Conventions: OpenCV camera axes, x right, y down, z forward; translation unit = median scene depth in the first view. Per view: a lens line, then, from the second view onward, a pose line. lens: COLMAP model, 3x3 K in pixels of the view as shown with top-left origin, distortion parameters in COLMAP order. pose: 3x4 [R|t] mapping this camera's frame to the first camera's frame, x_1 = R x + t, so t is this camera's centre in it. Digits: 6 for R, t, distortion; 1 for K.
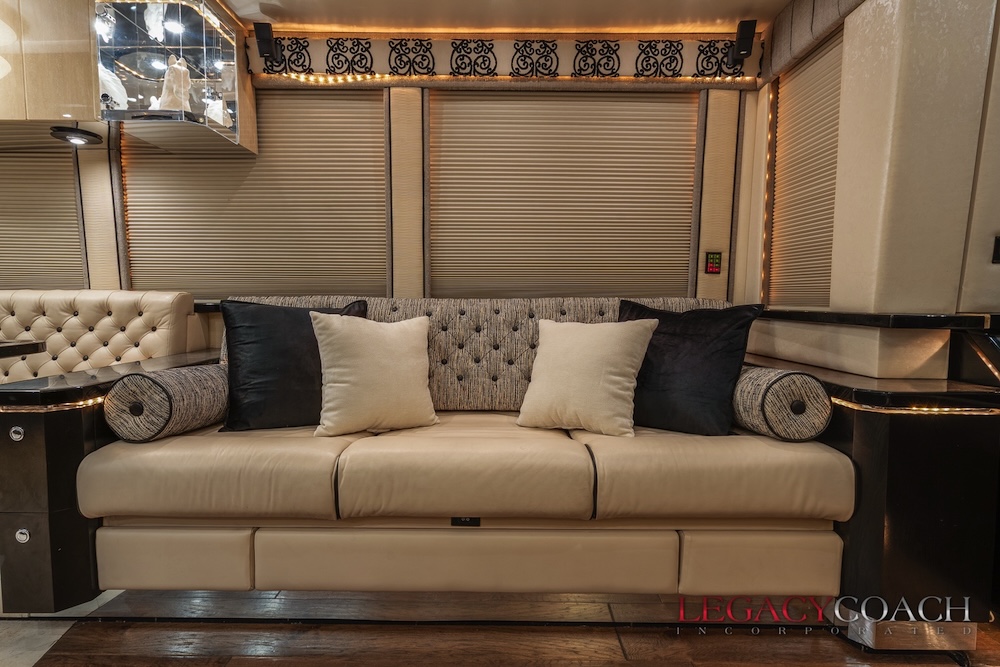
lens RADIAL K [[483.8, 0, 500.0], [0, 483.8, 330.8], [0, 0, 1]] dist [0.001175, 0.001008]
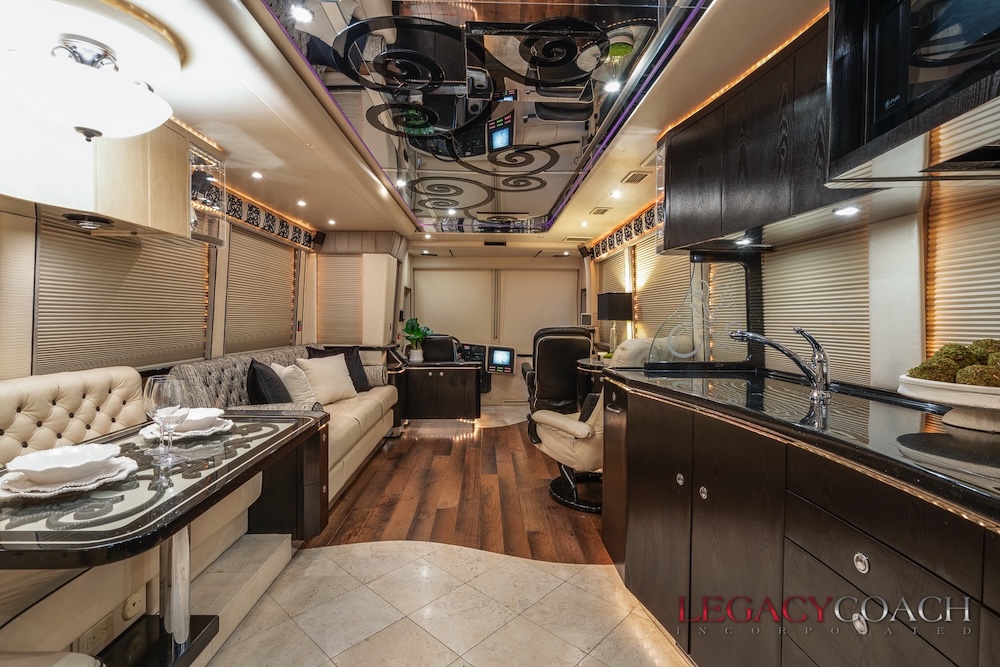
lens RADIAL K [[464.6, 0, 498.1], [0, 464.6, 323.8], [0, 0, 1]] dist [0.004916, 0.000696]
pose [[-0.032433, -0.019260, 0.999288, -1.783520], [0.058330, 0.998074, 0.021130, -0.153875], [-0.997770, 0.058974, -0.031248, 0.188157]]
